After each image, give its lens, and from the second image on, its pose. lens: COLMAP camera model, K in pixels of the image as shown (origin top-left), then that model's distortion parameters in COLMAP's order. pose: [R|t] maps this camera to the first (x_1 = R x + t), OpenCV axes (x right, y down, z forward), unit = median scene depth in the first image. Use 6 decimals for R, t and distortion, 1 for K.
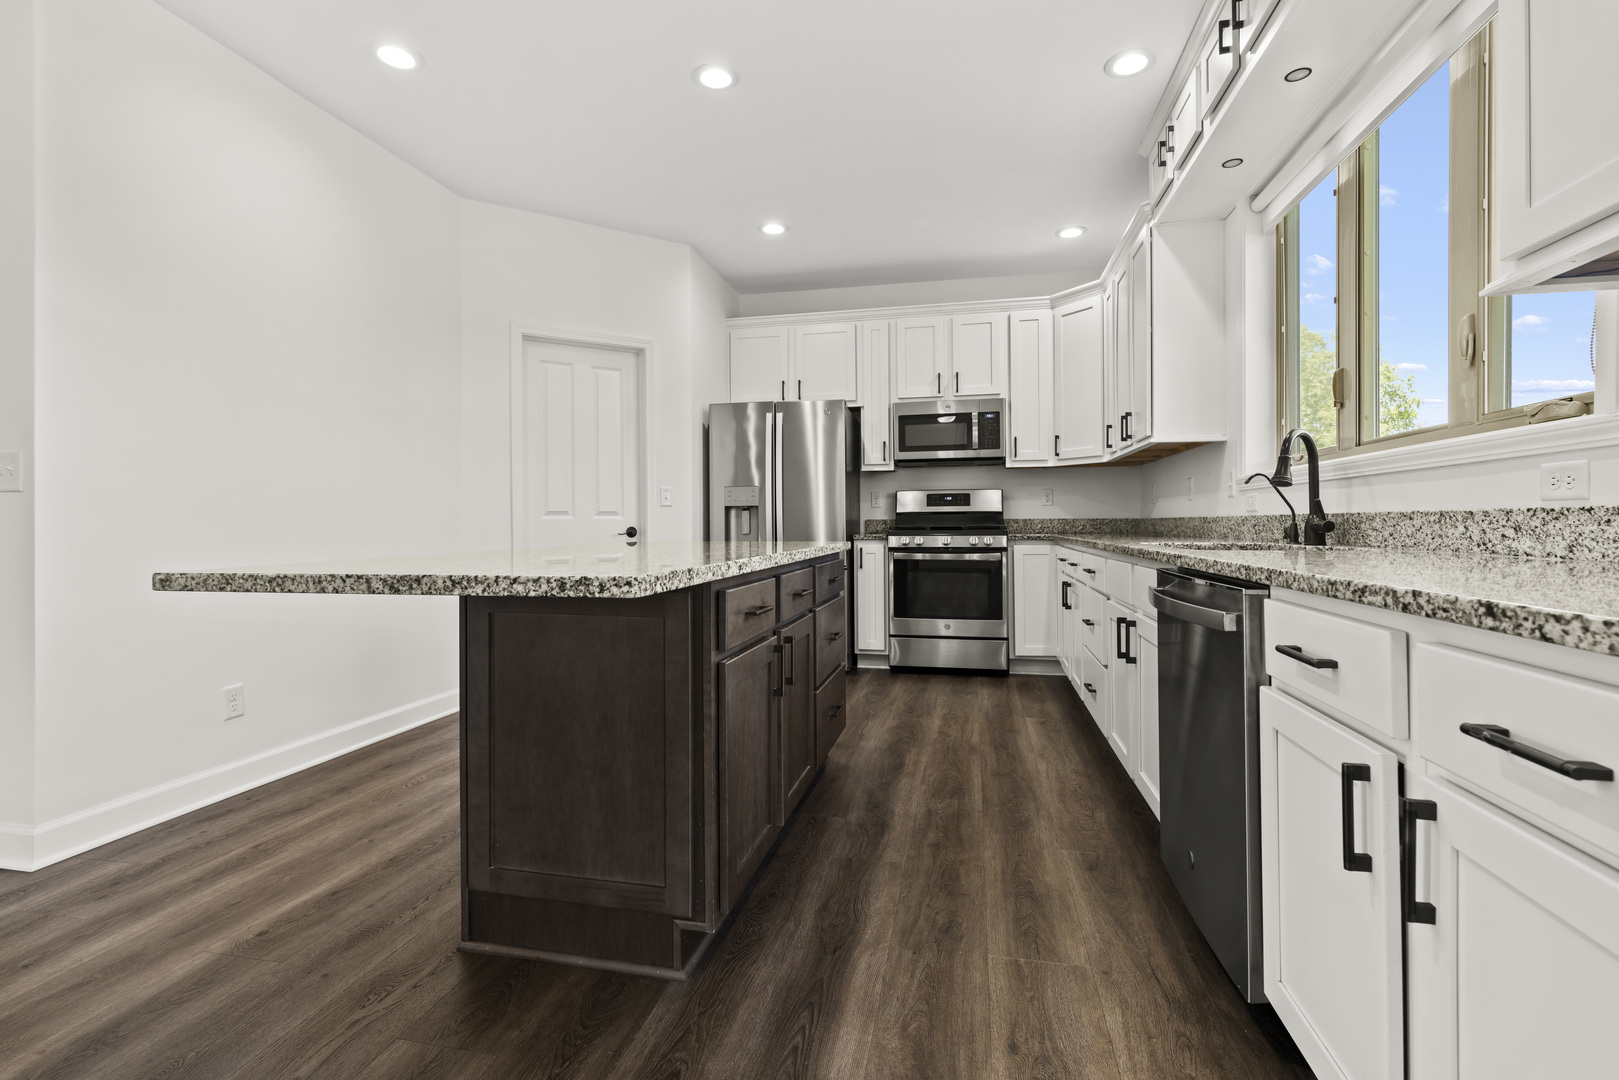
lens RADIAL K [[729.7, 0, 812.1], [0, 729.7, 520.1], [0, 0, 1]] dist [0.003355, -0.002774]
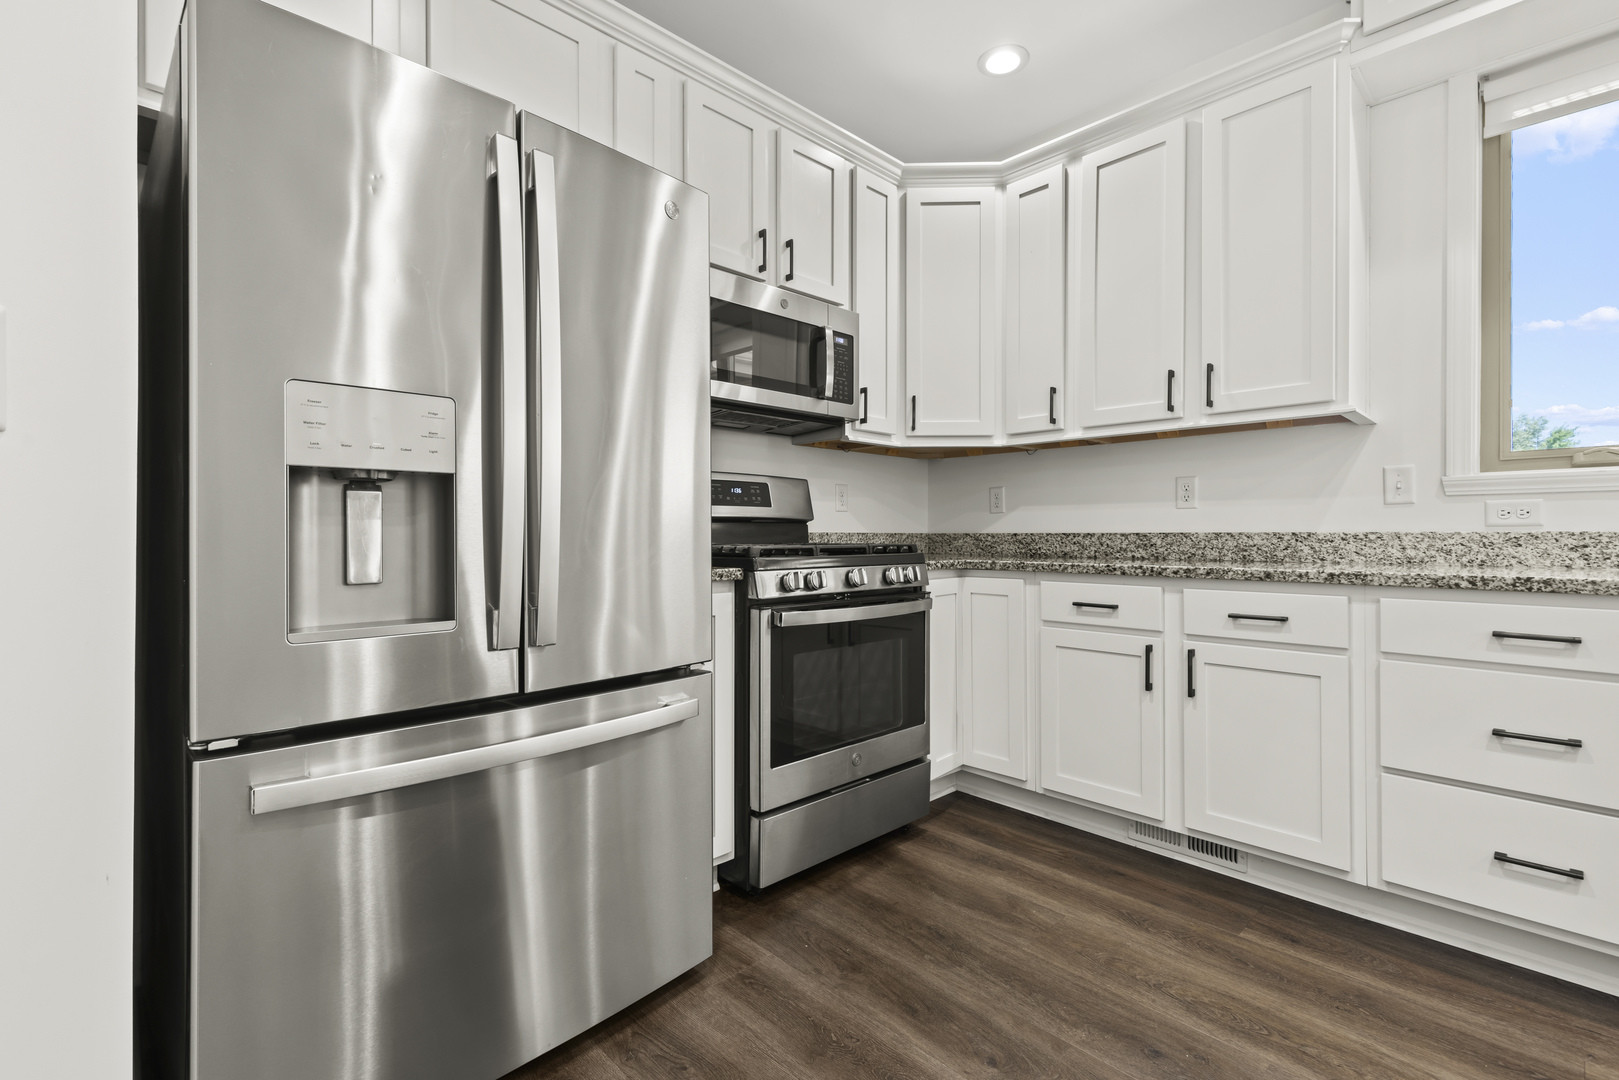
lens RADIAL K [[729.7, 0, 811.8], [0, 729.7, 529.3], [0, 0, 1]] dist [0.003355, -0.002774]
pose [[0.559264, 0.013693, 0.828877, -0.293330], [-0.007382, 0.999906, -0.011537, 0.003335], [-0.828957, 0.000334, 0.559312, 1.003731]]
